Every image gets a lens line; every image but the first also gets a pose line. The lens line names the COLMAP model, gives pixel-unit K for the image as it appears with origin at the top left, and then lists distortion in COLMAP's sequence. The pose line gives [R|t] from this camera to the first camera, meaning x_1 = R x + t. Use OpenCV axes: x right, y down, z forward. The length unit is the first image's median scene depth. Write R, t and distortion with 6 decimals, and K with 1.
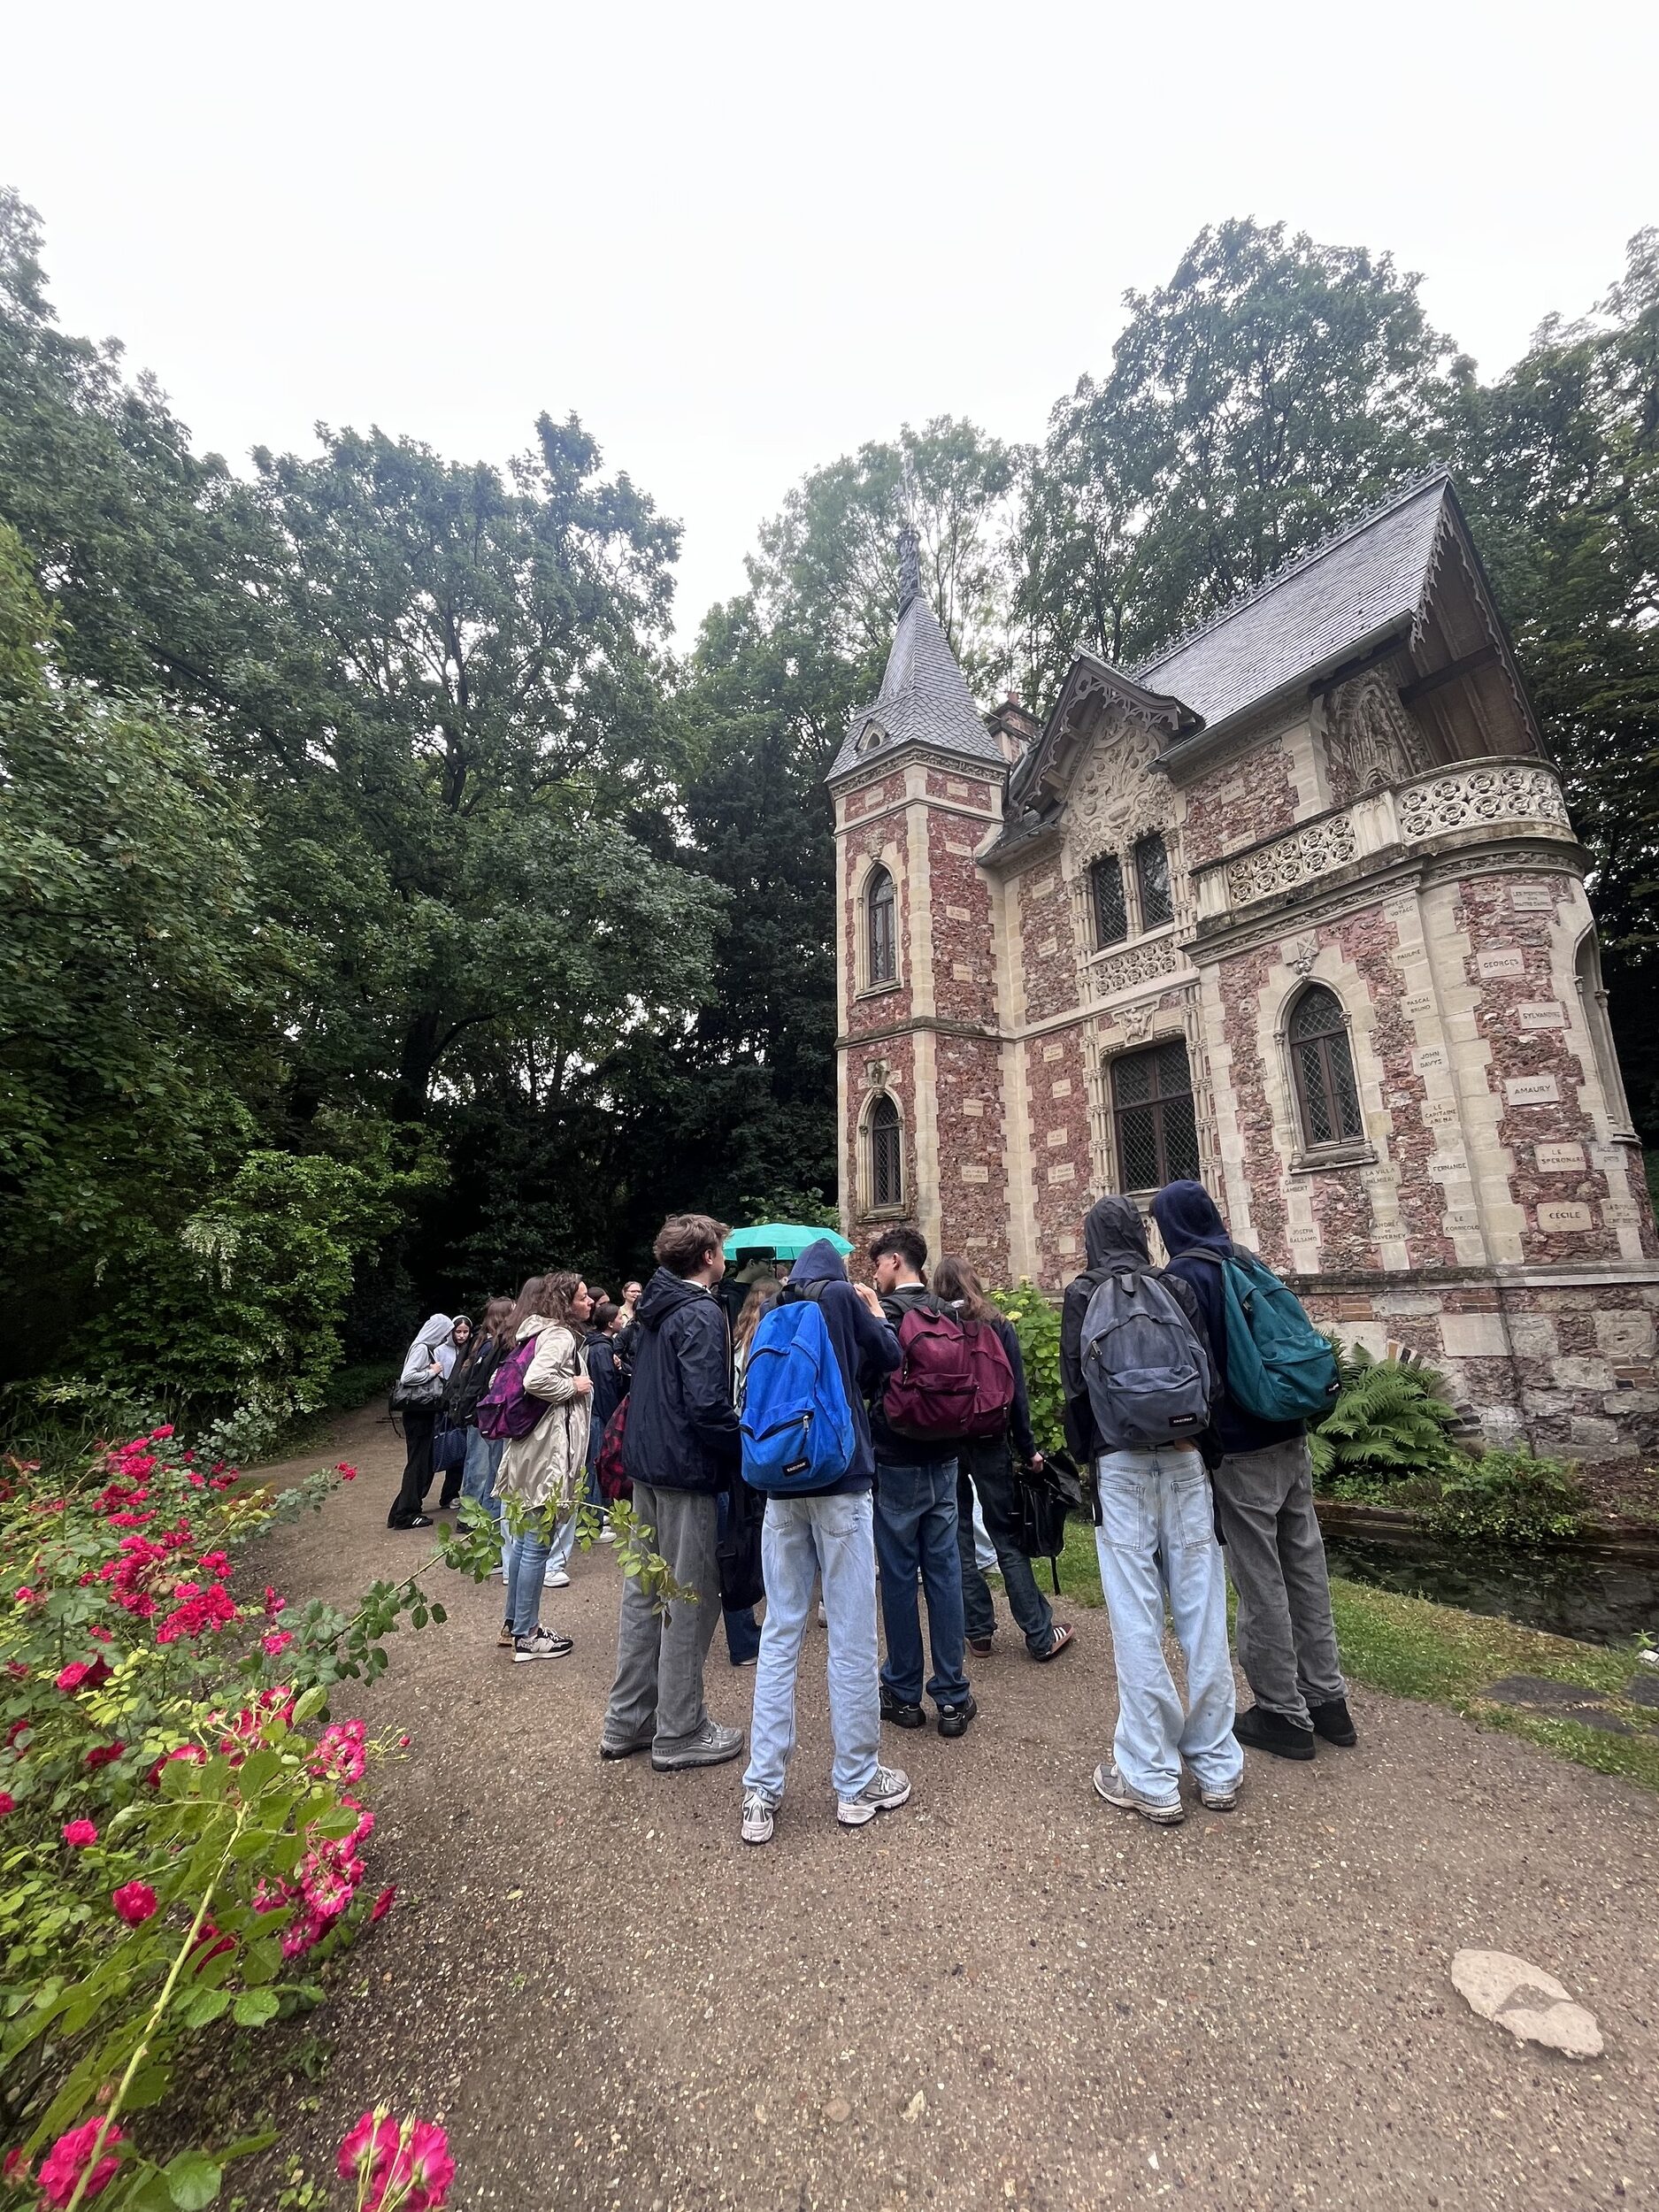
lens RADIAL K [[895.7, 0, 829.5], [0, 895.7, 1106.0], [0, 0, 1]] dist [-0.002636, -0.000245]
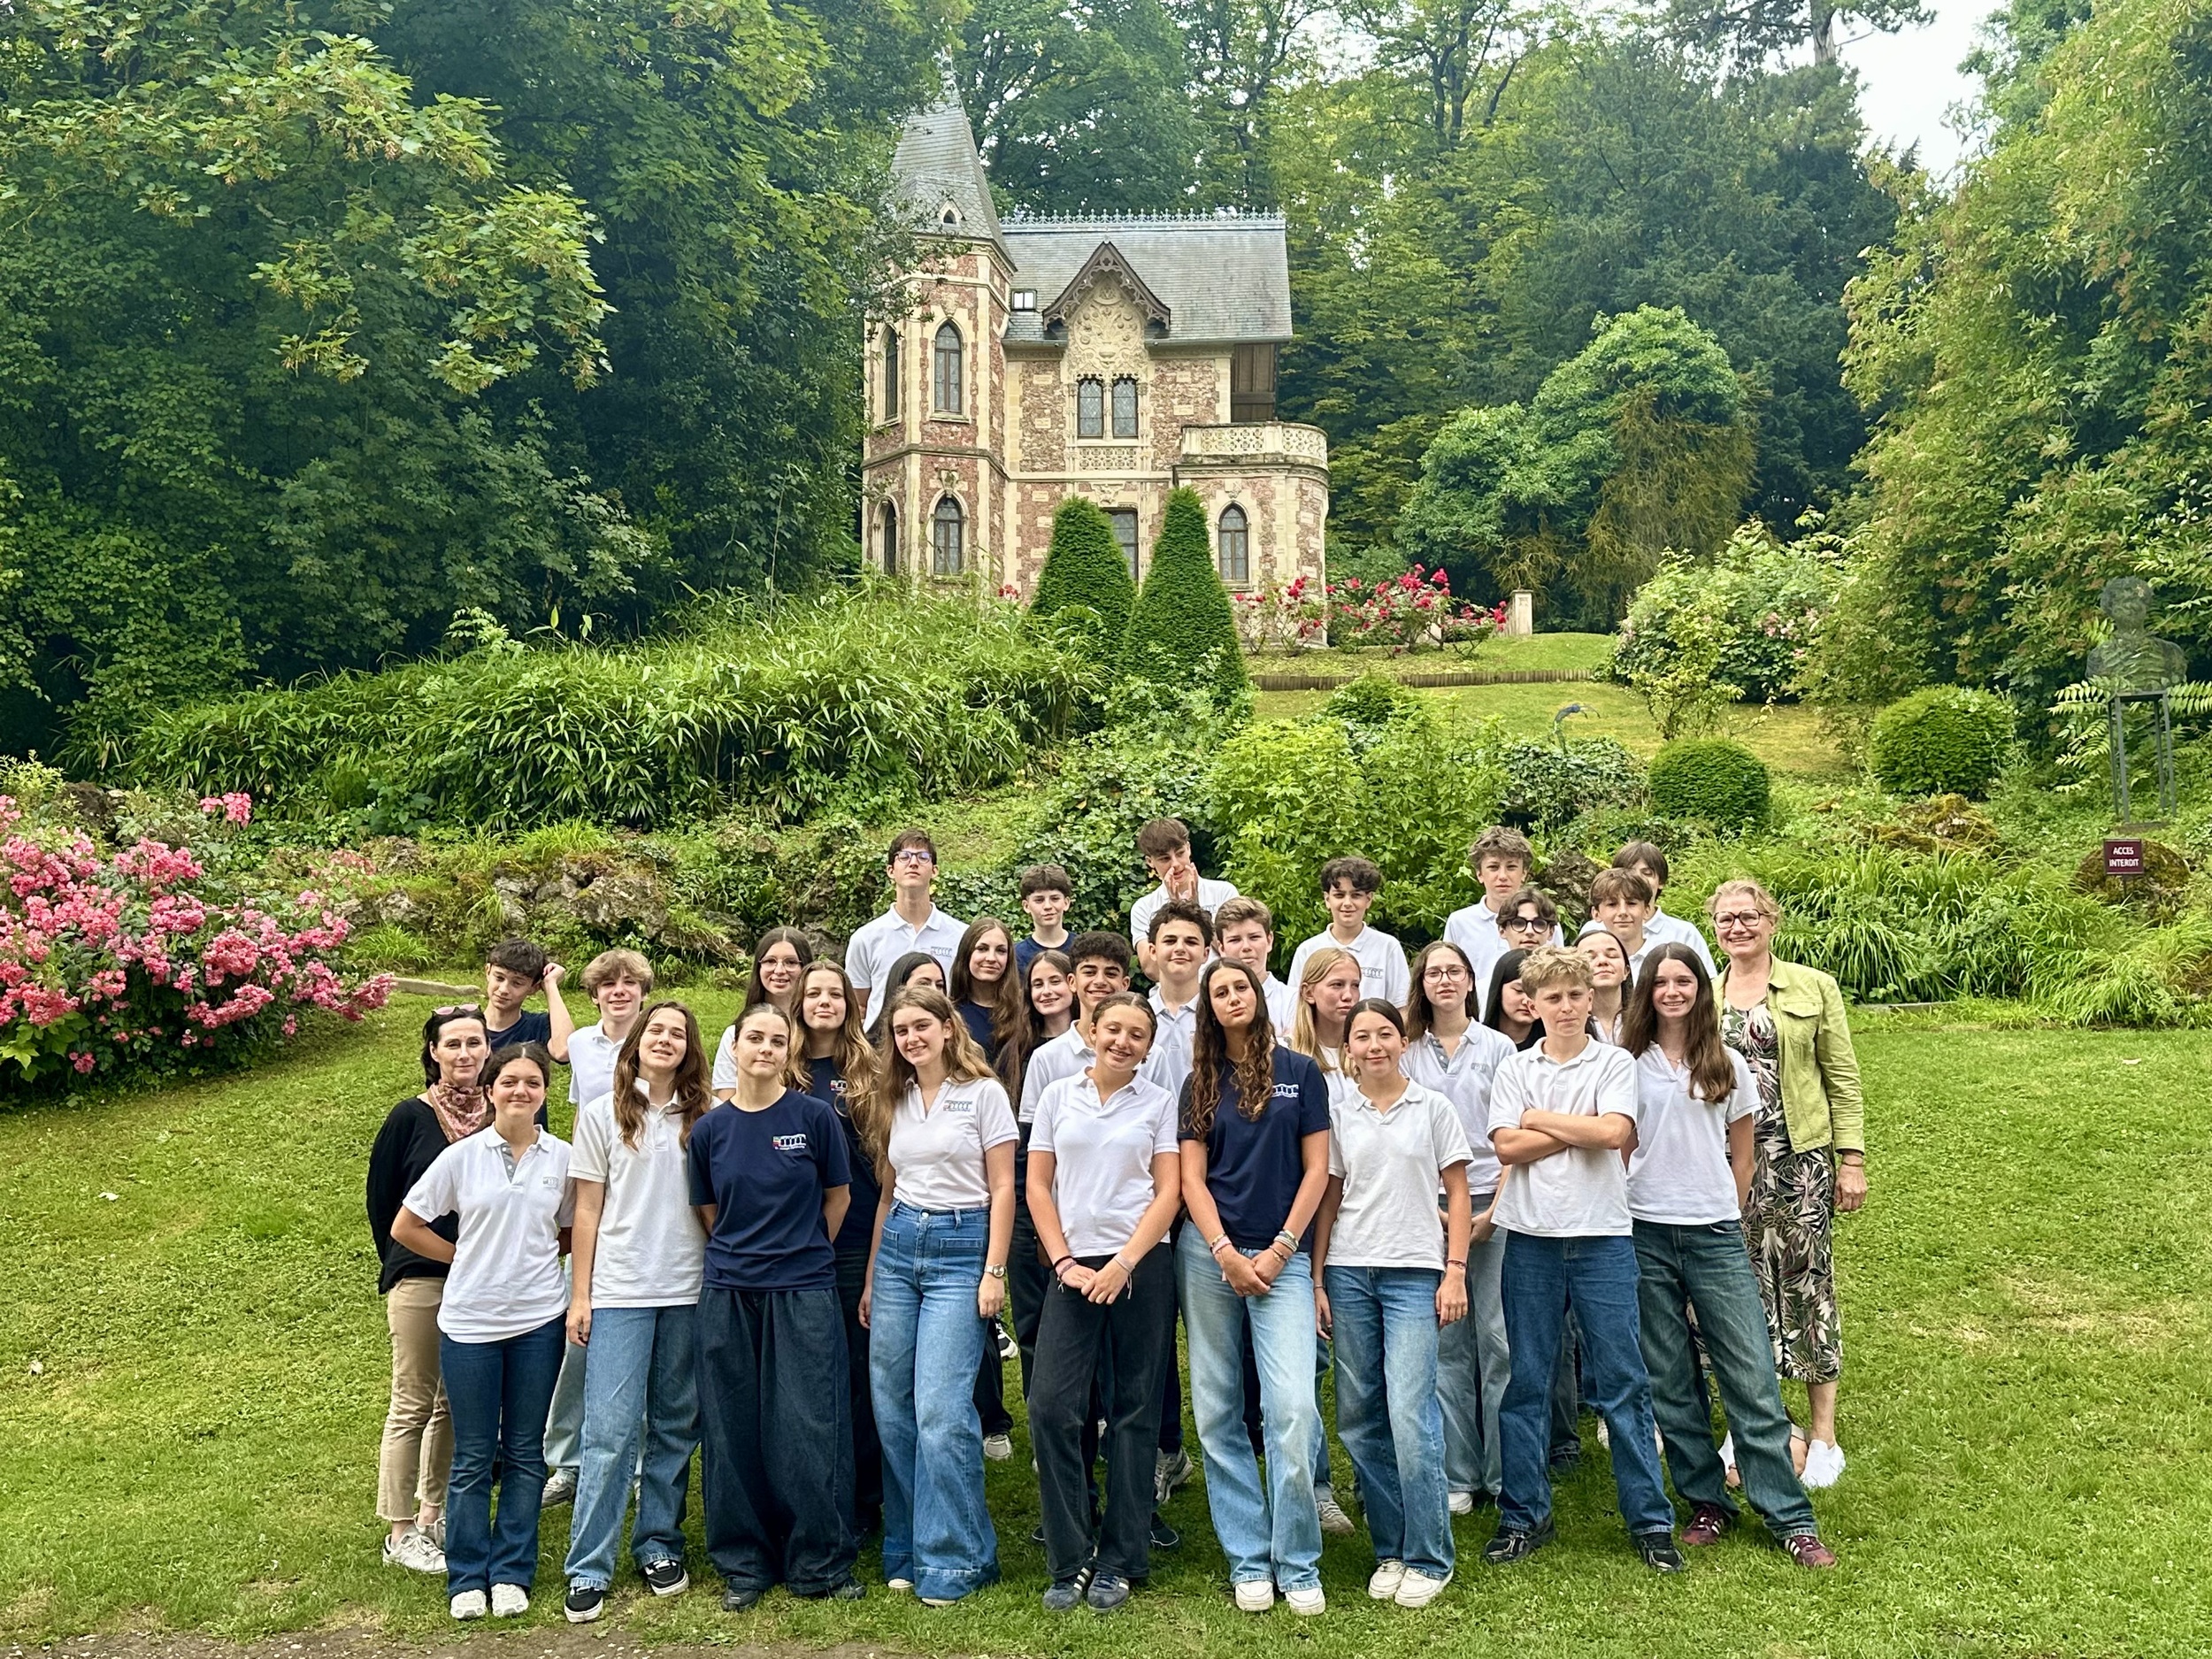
lens RADIAL K [[2332.6, 0, 1094.3], [0, 2332.6, 829.0], [0, 0, 1]] dist [0.143616, 0.005649]
pose [[0.607985, 0.124937, 0.784056, -2.929981], [-0.193632, 0.981055, -0.006179, 0.536296], [-0.769974, -0.148062, 0.620659, -1.711178]]
